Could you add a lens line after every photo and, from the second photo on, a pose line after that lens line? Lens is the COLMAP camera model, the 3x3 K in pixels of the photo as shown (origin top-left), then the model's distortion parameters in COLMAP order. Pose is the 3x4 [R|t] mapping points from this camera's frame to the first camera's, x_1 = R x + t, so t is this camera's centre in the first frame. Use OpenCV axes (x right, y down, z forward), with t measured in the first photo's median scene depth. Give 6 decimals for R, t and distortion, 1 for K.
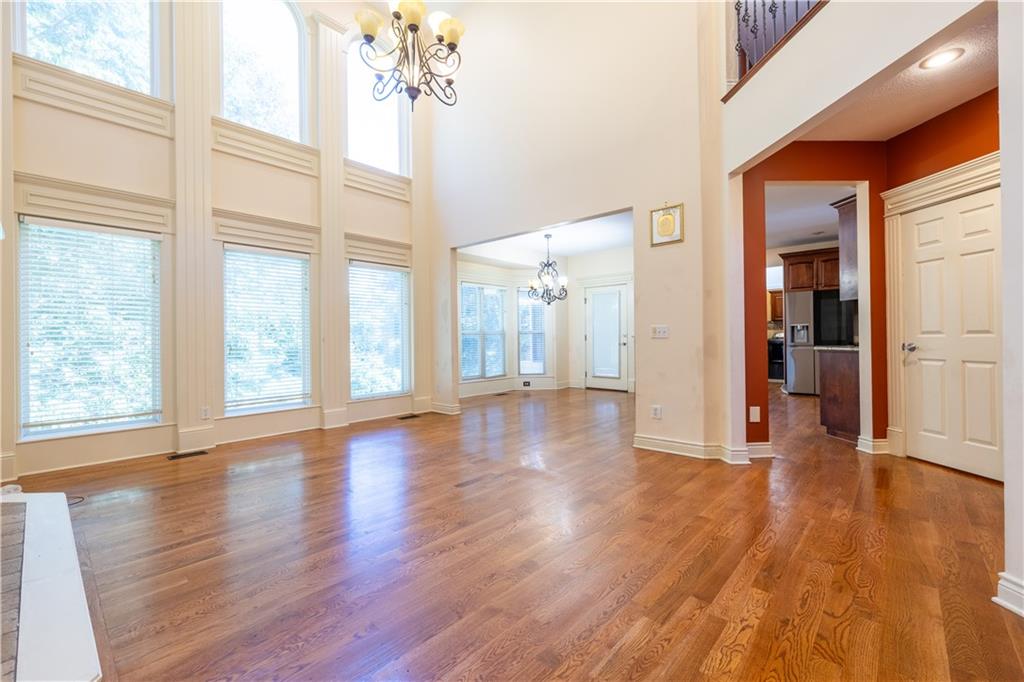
lens RADIAL K [[429.3, 0, 507.1], [0, 429.3, 337.6], [0, 0, 1]] dist [0.000428, 0.000058]
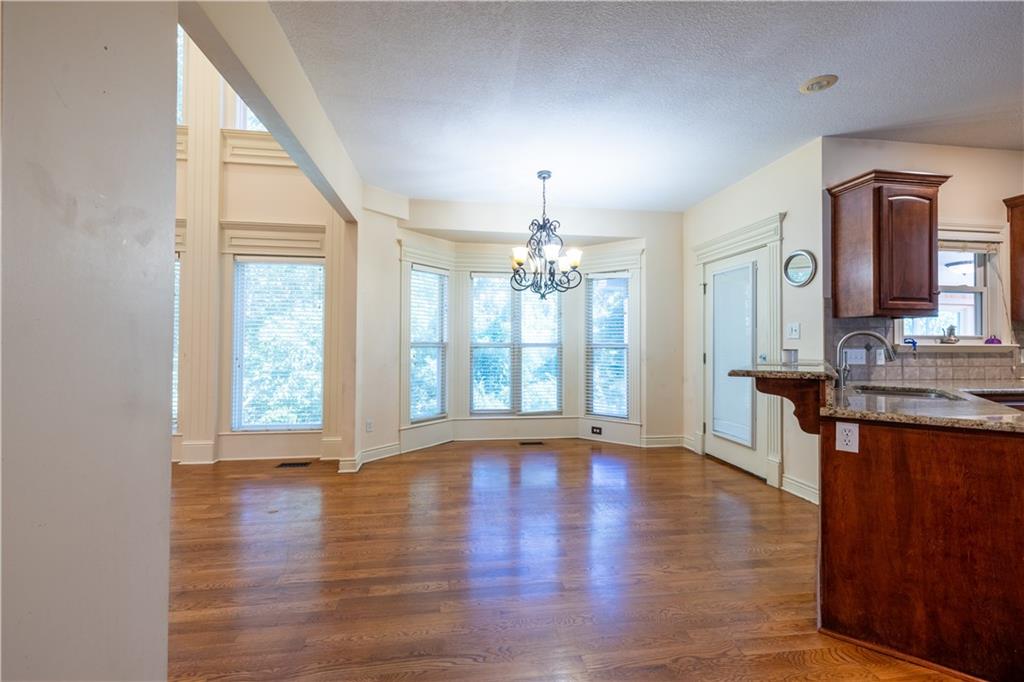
lens RADIAL K [[429.3, 0, 507.1], [0, 429.3, 337.6], [0, 0, 1]] dist [0.000428, 0.000058]
pose [[0.767668, 0.004103, -0.640834, 0.416771], [-0.013289, 0.999866, -0.009518, -0.020790], [0.640710, 0.015823, 0.767620, 0.552514]]
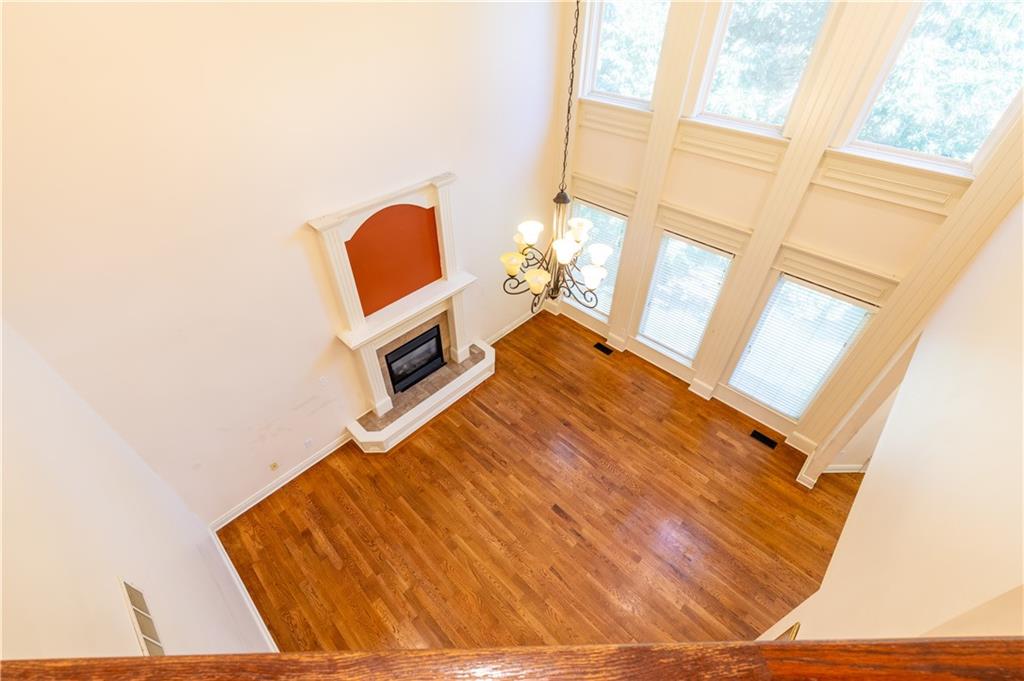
lens RADIAL K [[429.3, 0, 507.1], [0, 429.3, 337.1], [0, 0, 1]] dist [0.000428, 0.000058]
pose [[-0.028365, 0.665177, -0.746146, 0.281301], [0.002997, 0.746500, 0.665379, -0.502448], [0.999593, 0.016637, -0.023168, 0.373107]]
